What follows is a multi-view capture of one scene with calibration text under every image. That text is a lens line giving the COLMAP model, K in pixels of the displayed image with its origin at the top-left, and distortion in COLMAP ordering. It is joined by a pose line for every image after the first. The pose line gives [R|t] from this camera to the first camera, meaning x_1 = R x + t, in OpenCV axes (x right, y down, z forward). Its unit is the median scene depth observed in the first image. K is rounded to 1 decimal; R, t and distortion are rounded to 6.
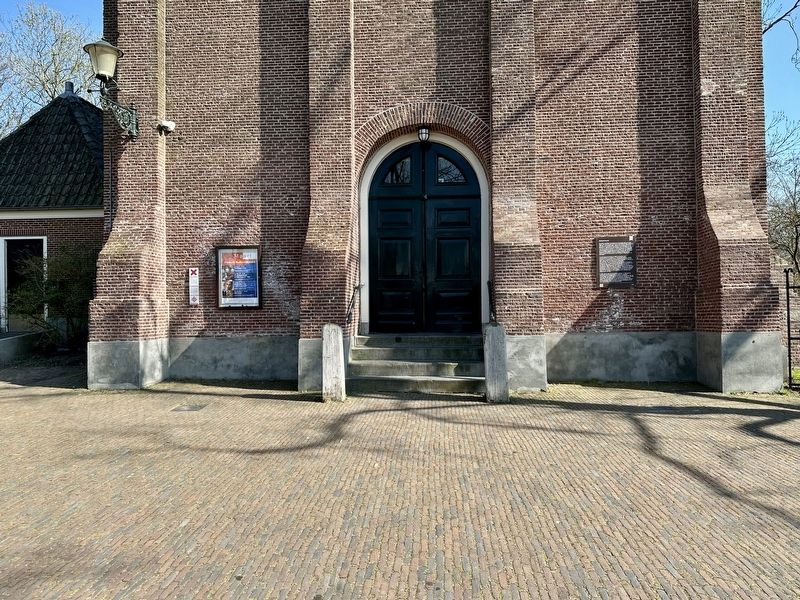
lens RADIAL K [[644.6, 0, 399.7], [0, 644.6, 297.0], [0, 0, 1]] dist [0.006125, -0.006986]
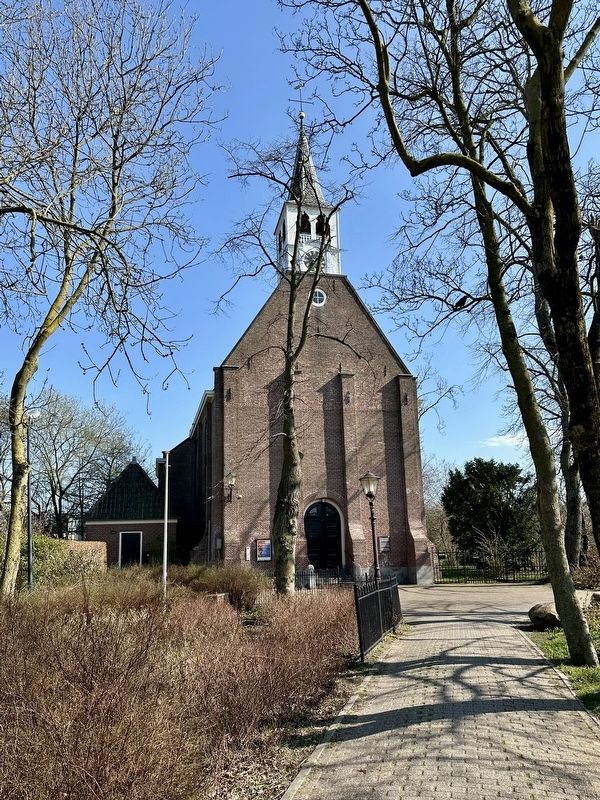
lens RADIAL K [[644.6, 0, 300.6], [0, 644.6, 400.5], [0, 0, 1]] dist [0.006125, -0.006986]
pose [[0.951381, 0.062313, 0.301649, -1.049939], [0.011408, 0.971523, -0.236670, 0.003575], [-0.307806, 0.228605, 0.923577, -1.947480]]
